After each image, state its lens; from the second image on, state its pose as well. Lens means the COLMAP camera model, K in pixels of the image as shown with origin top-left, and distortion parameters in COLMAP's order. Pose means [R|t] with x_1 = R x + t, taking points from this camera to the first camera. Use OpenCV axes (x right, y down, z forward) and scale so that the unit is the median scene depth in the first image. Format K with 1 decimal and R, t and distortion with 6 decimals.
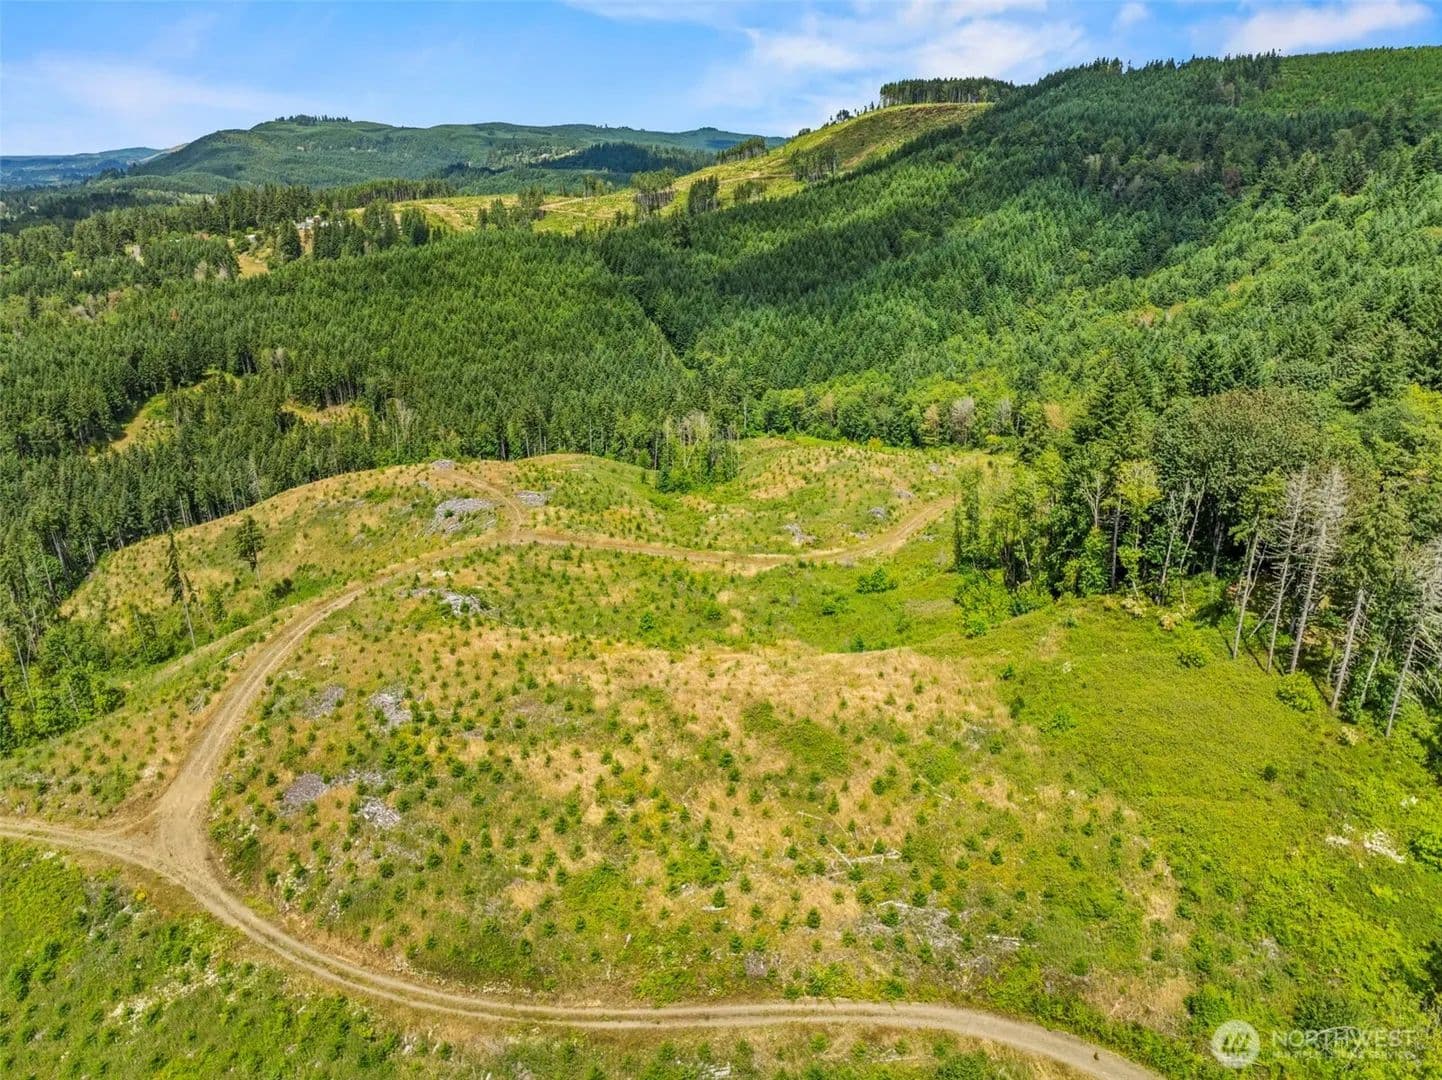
lens RADIAL K [[1035.8, 0, 721.0], [0, 1035.8, 540.0], [0, 0, 1]] dist [-0.040195, 0.004348]
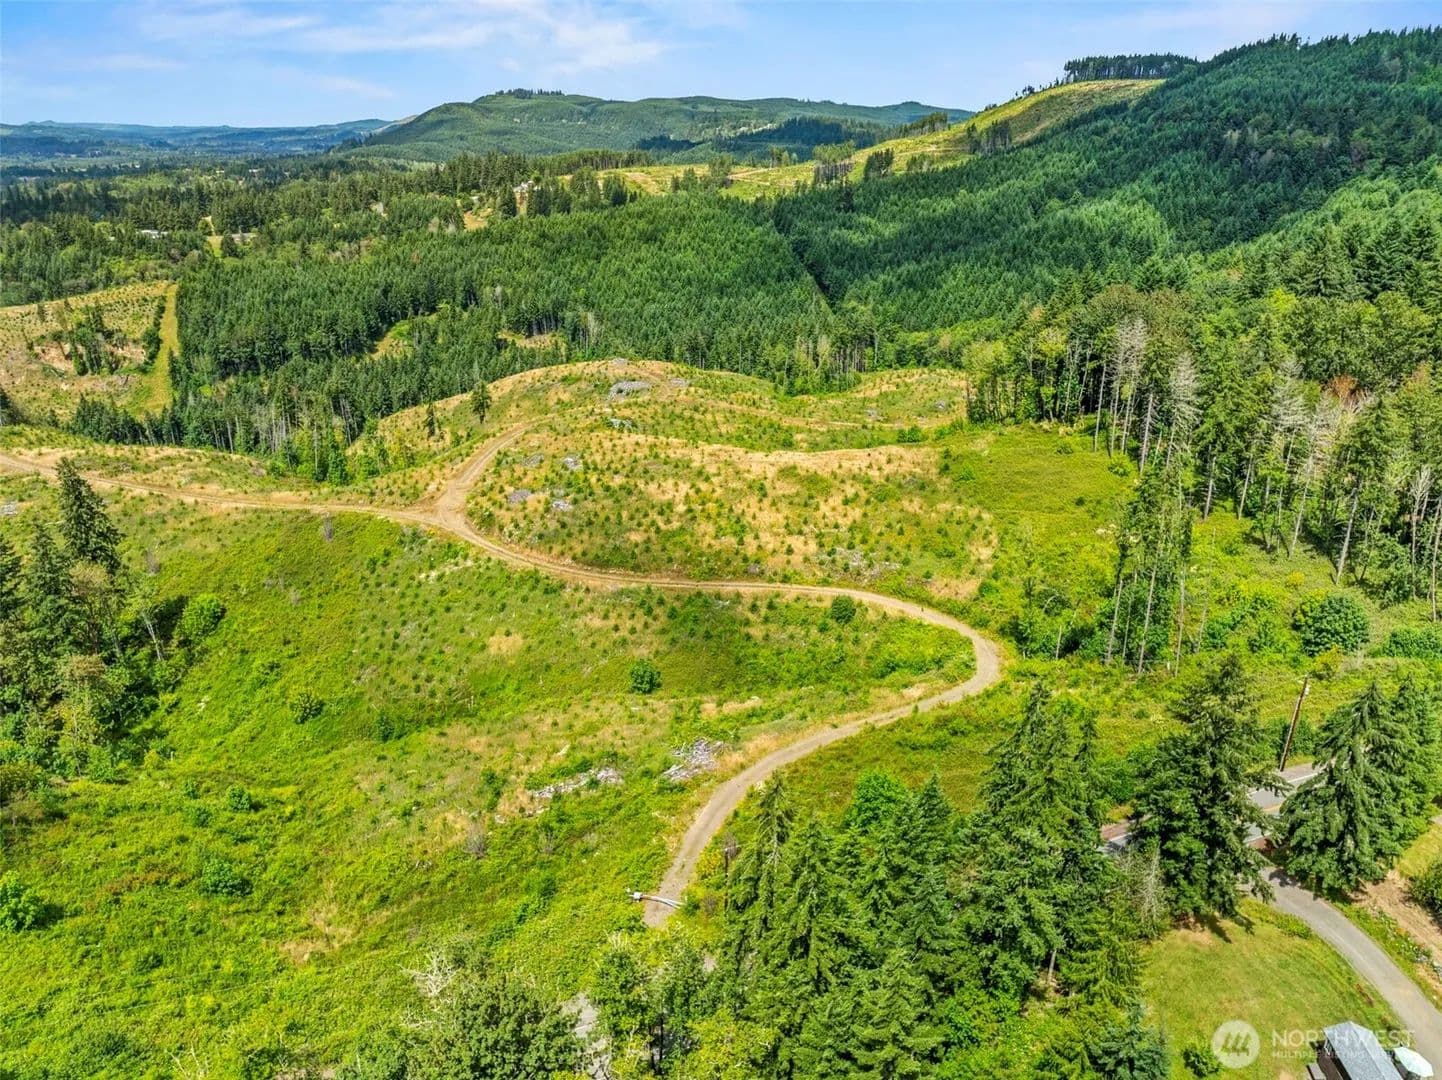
lens RADIAL K [[1035.8, 0, 721.0], [0, 1035.8, 540.0], [0, 0, 1]] dist [-0.040195, 0.004348]
pose [[0.983239, 0.068396, -0.169005, 0.068564], [-0.064606, 0.997523, 0.027828, 0.076035], [0.170490, -0.016443, 0.985222, -0.199300]]
